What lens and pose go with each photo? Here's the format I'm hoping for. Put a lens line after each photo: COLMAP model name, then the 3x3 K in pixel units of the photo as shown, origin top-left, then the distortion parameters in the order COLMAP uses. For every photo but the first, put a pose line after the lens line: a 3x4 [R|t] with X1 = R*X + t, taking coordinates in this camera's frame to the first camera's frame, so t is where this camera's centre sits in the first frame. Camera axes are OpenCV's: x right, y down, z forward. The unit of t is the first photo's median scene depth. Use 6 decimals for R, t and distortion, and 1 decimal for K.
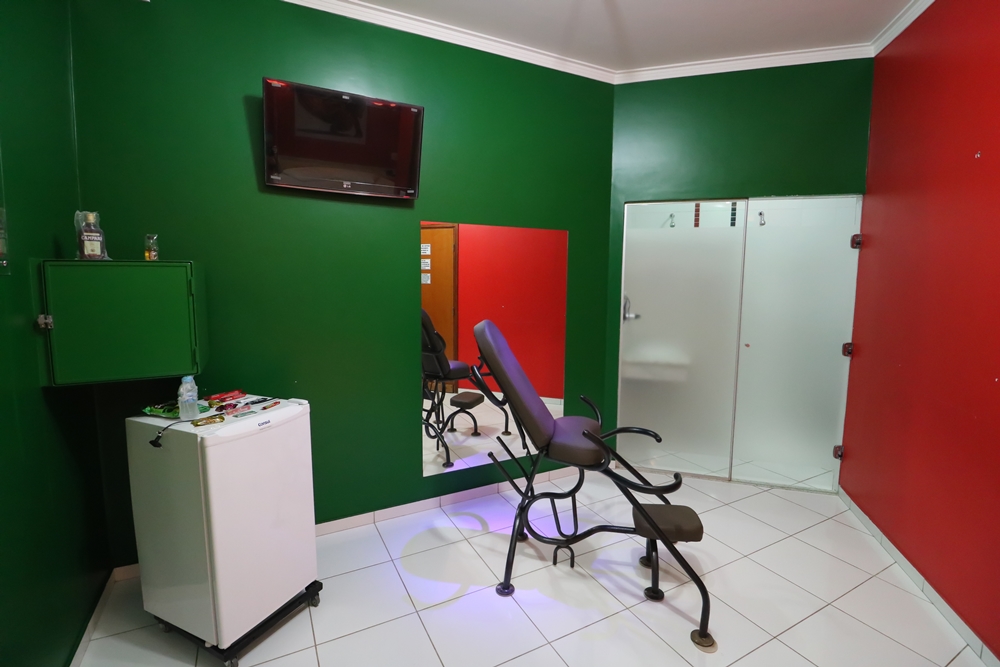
lens RADIAL K [[460.1, 0, 498.5], [0, 460.1, 332.2], [0, 0, 1]] dist [-0.008452, -0.003547]
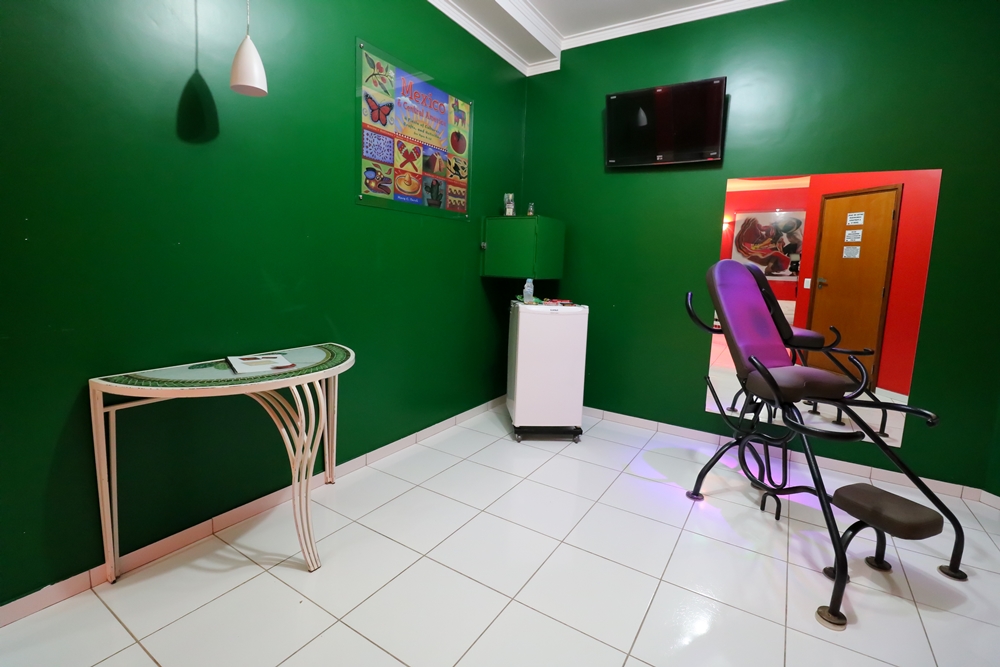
lens RADIAL K [[460.1, 0, 497.0], [0, 460.1, 330.9], [0, 0, 1]] dist [-0.008452, -0.003547]
pose [[0.503220, 0.147653, -0.851451, 0.711089], [-0.138993, 0.986296, 0.088891, 0.128907], [0.852907, 0.073614, 0.516846, -0.040715]]
